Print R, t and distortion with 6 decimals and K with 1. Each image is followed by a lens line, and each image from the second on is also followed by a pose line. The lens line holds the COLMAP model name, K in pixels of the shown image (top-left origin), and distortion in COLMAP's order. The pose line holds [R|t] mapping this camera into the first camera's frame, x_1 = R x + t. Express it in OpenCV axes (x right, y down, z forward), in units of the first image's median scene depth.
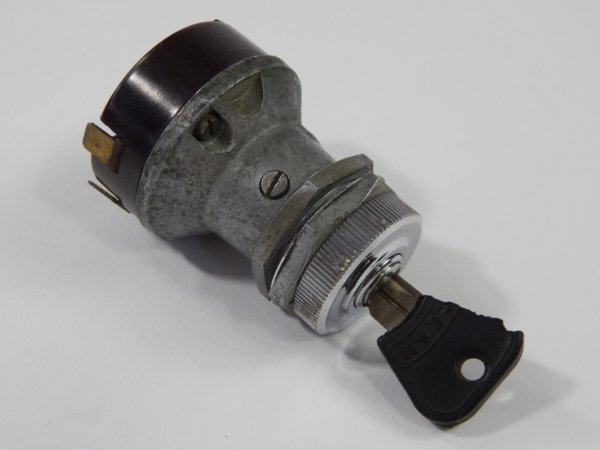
lens RADIAL K [[1068.4, 0, 299.8], [0, 1068.4, 224.9], [0, 0, 1]] dist [-0.068953, 0.000000]
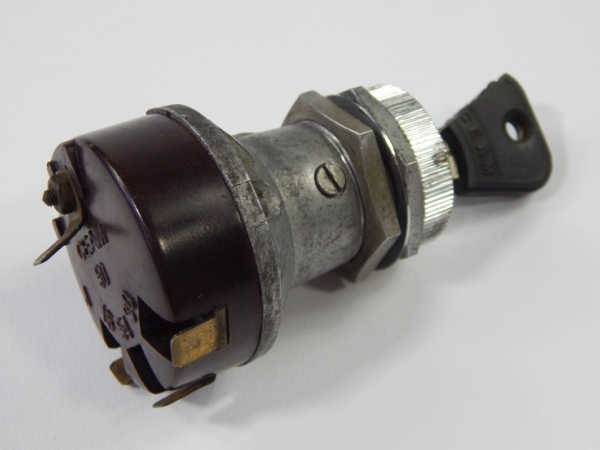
lens RADIAL K [[1068.4, 0, 299.9], [0, 1068.4, 225.0], [0, 0, 1]] dist [-0.068953, 0.000000]
pose [[0.292020, -0.795906, 0.530338, -0.508760], [0.683917, 0.561396, 0.465931, -0.429392], [-0.668567, 0.226646, 0.708273, 0.412461]]
